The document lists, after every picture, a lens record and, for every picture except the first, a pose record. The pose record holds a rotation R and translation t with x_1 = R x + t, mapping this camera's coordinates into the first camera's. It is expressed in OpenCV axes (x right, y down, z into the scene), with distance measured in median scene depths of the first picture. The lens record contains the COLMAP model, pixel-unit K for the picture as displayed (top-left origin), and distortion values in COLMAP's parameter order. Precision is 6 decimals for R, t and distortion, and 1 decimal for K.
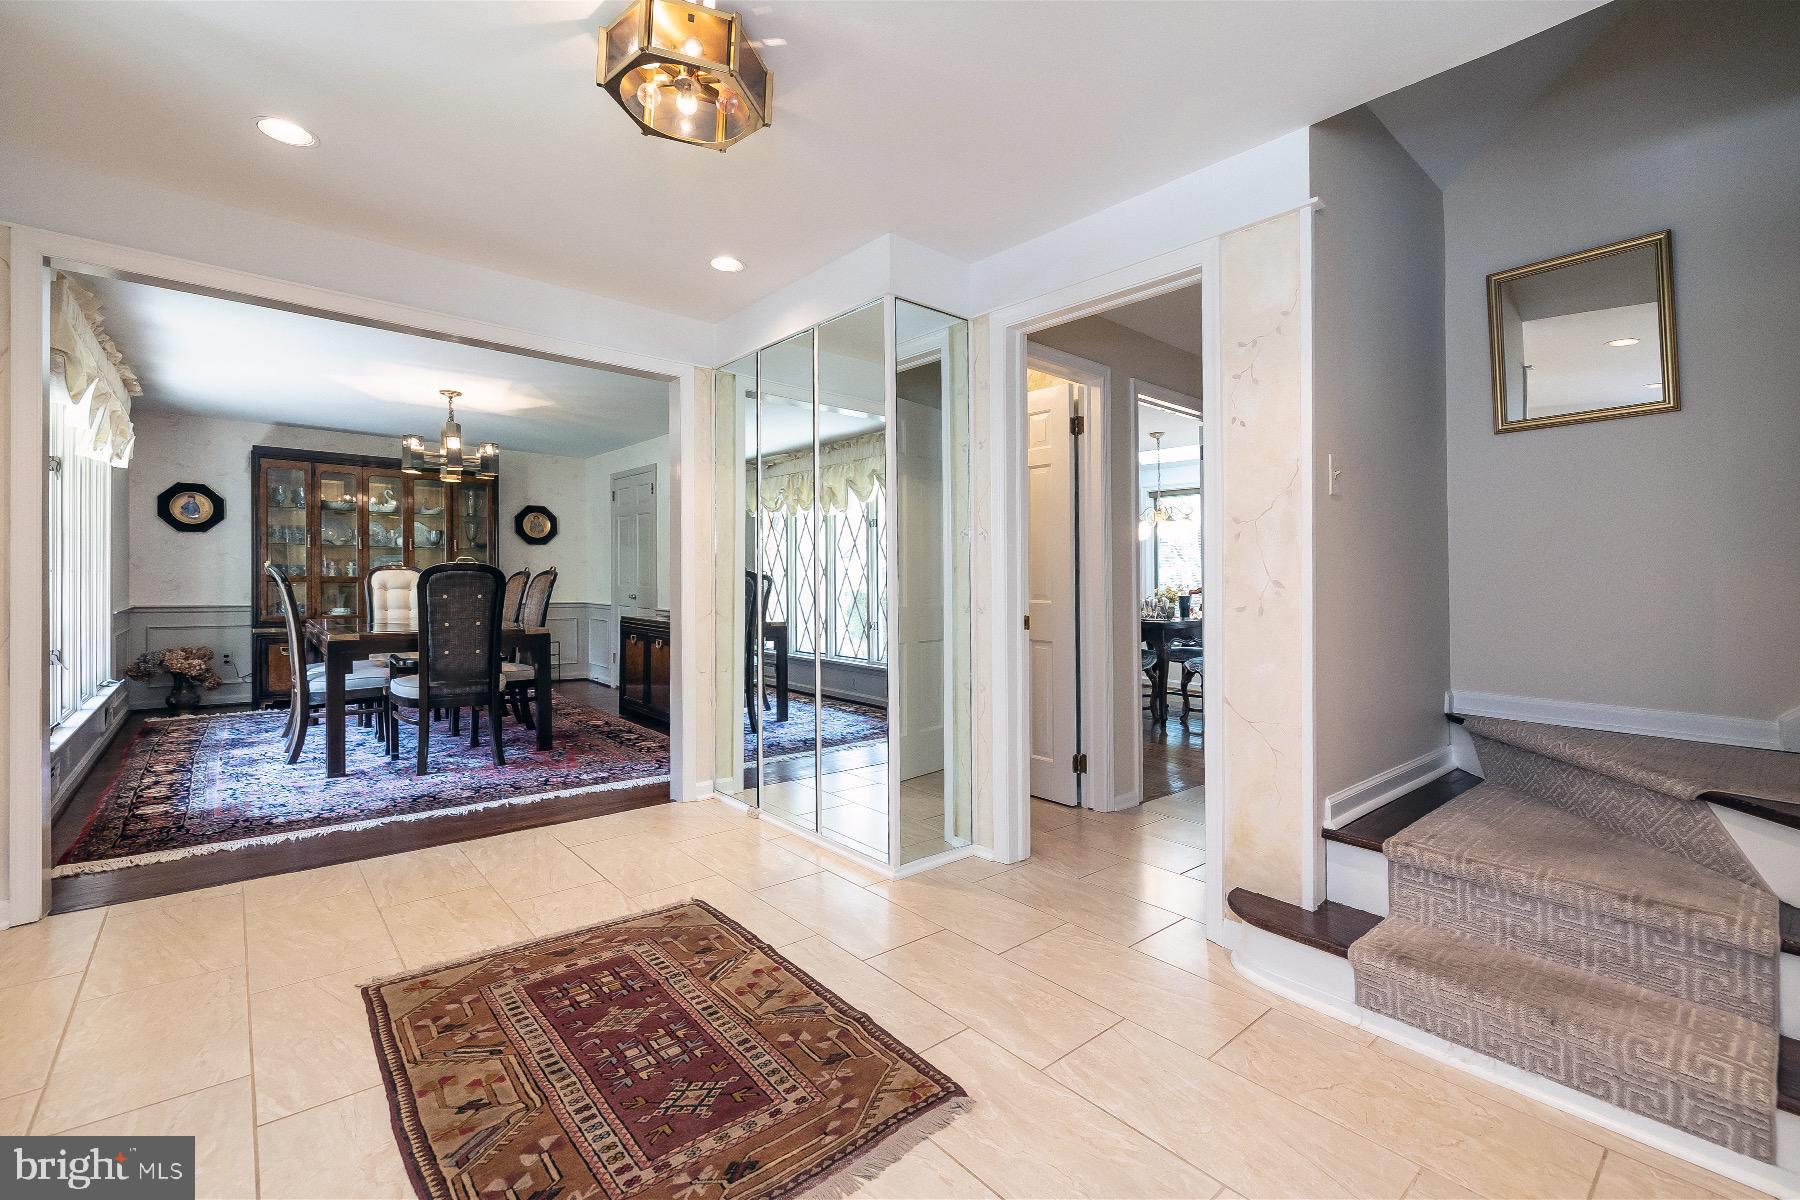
lens RADIAL K [[770.5, 0, 919.7], [0, 770.5, 596.7], [0, 0, 1]] dist [0.000917, 0.000355]
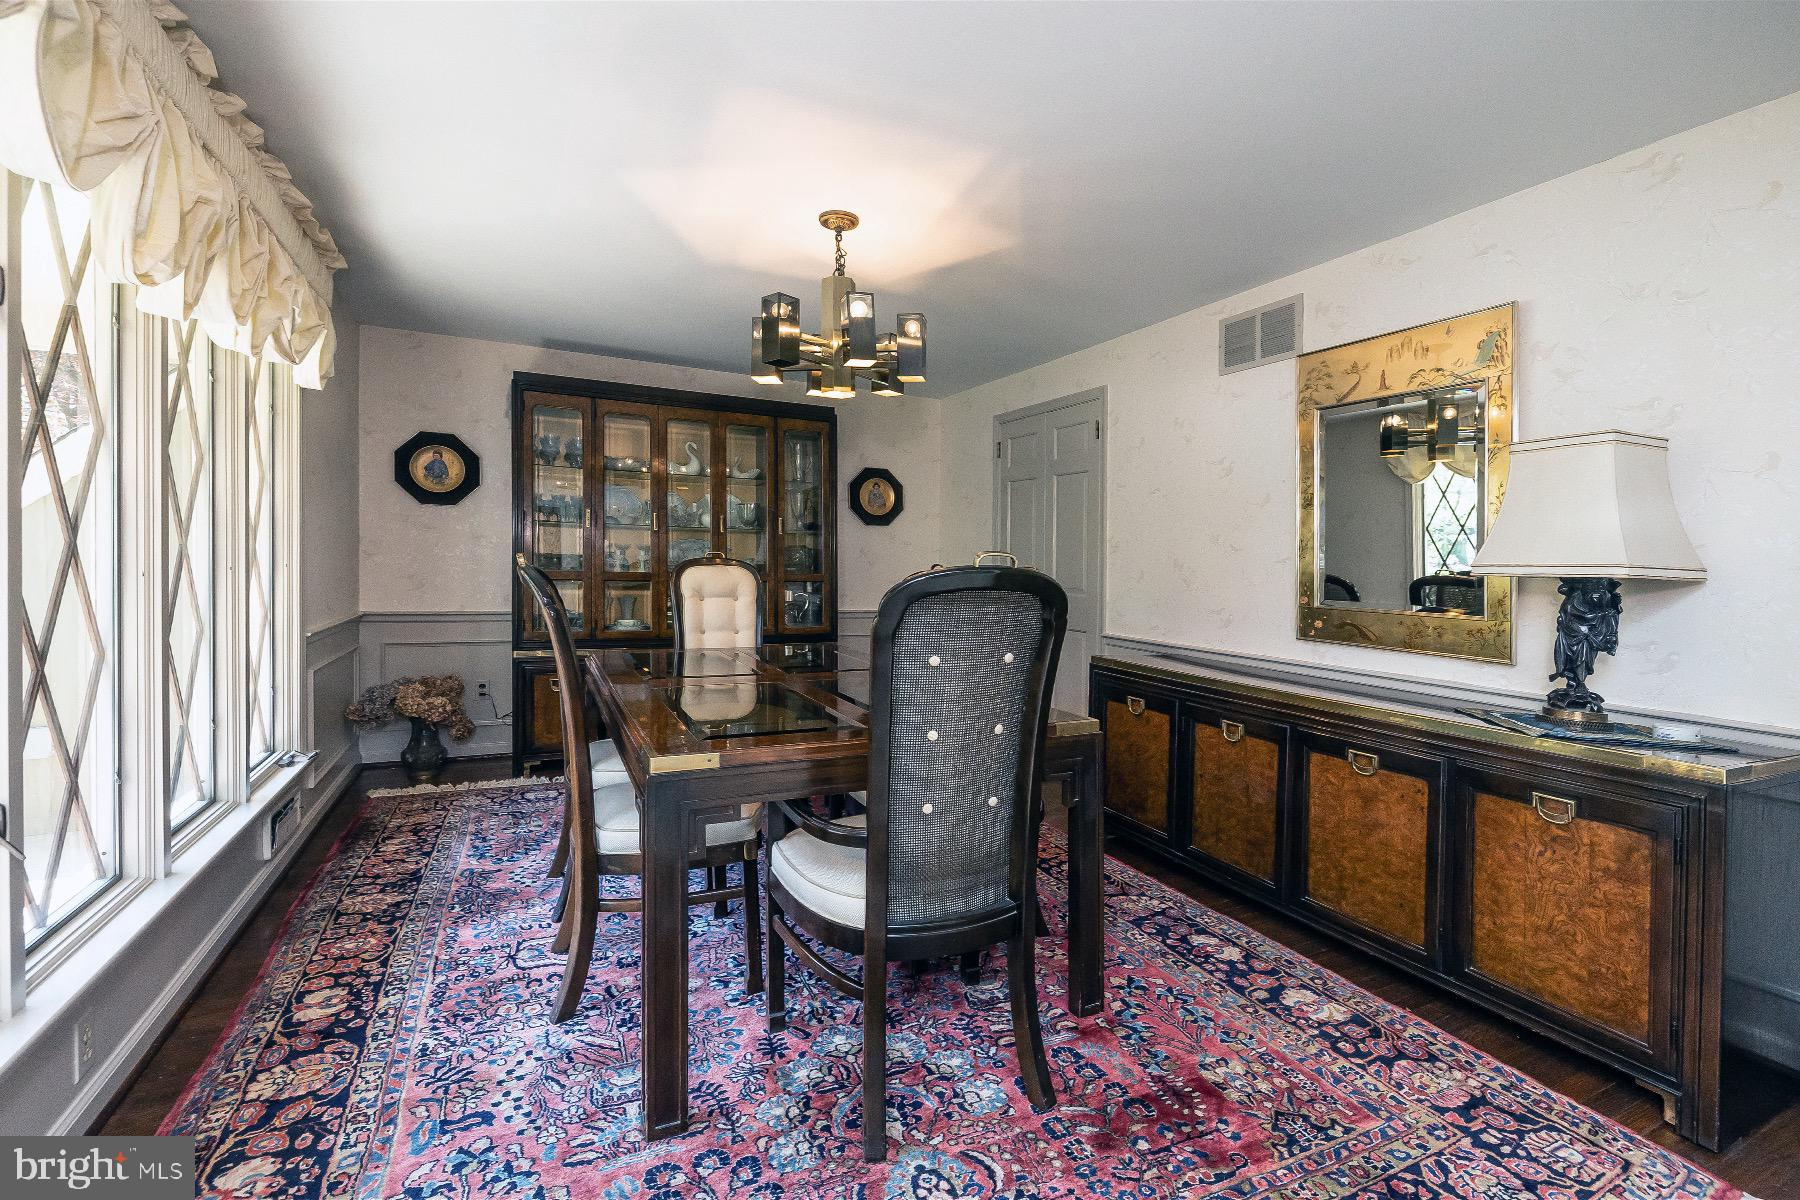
lens RADIAL K [[774.4, 0, 957.0], [0, 774.4, 603.3], [0, 0, 1]] dist [-0.000161, 0.000109]
pose [[0.976836, 0.023077, -0.212741, -0.352638], [-0.017115, 0.999409, 0.029825, -0.025129], [0.213304, -0.025493, 0.976653, 0.433183]]
